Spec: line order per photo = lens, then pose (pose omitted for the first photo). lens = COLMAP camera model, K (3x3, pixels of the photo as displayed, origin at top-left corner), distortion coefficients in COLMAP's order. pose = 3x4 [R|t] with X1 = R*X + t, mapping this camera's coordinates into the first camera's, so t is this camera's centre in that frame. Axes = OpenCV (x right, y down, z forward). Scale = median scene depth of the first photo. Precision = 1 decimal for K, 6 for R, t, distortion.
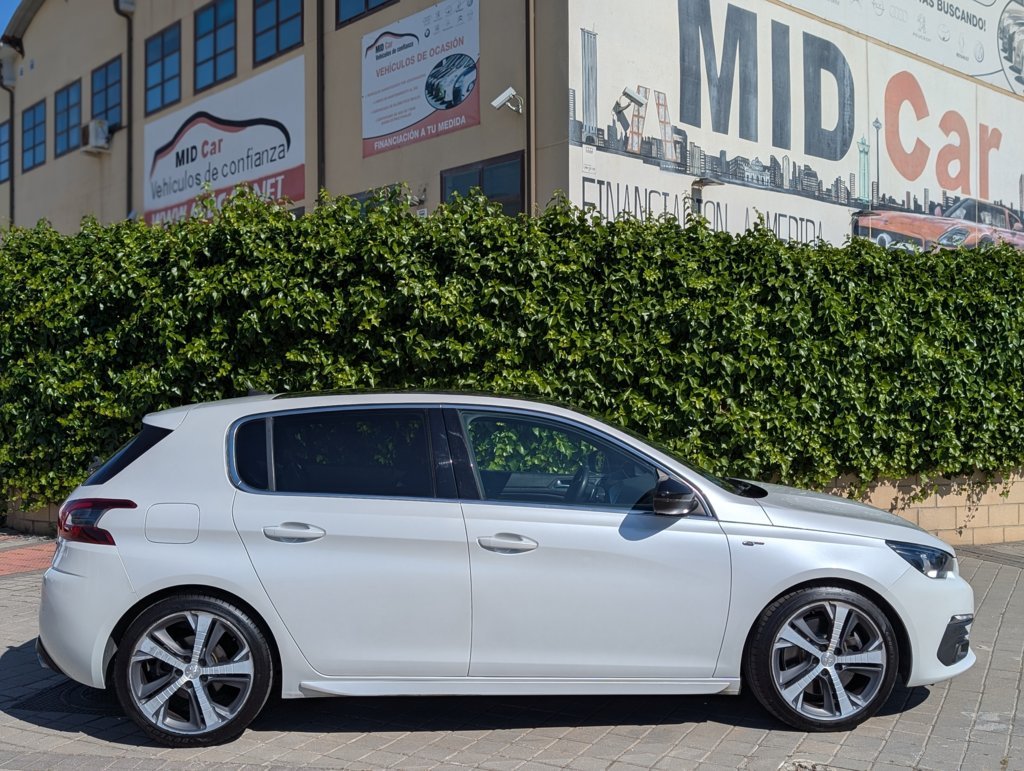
lens RADIAL K [[1160.5, 0, 503.9], [0, 1160.5, 384.4], [0, 0, 1]] dist [0.085674, -0.228225]
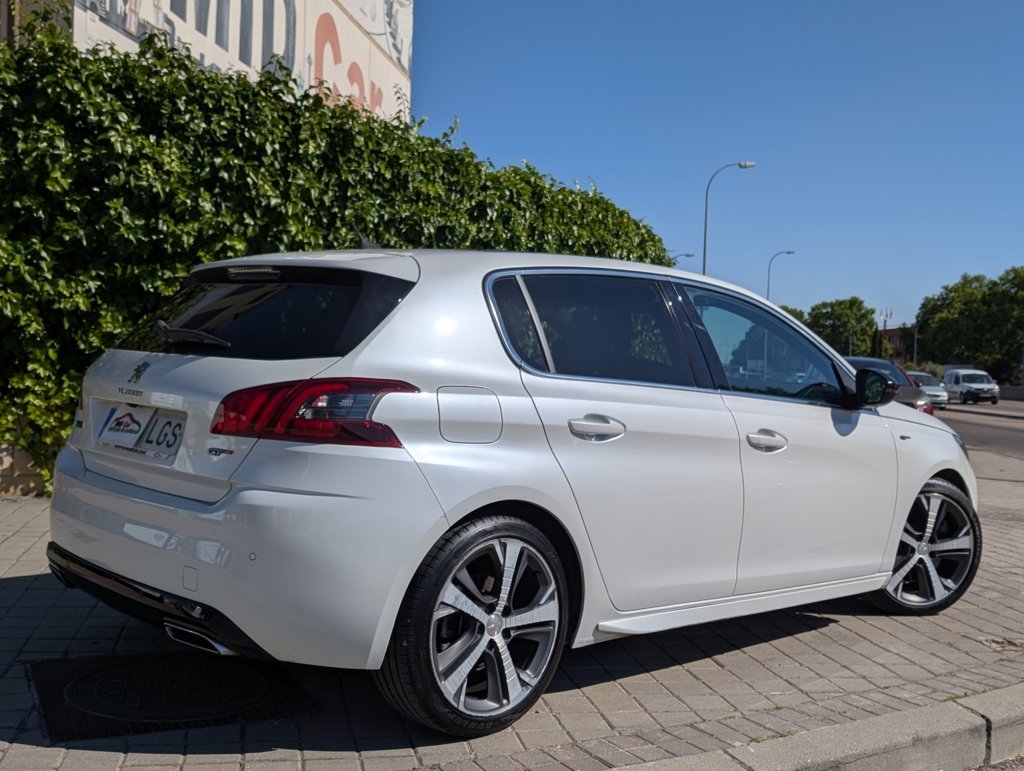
lens RADIAL K [[1160.5, 0, 503.9], [0, 1160.5, 384.4], [0, 0, 1]] dist [0.085674, -0.228225]
pose [[0.757529, 0.021197, 0.652458, -0.383585], [-0.045817, 0.998734, 0.020749, 0.046458], [-0.651192, -0.045612, 0.757541, 0.253903]]
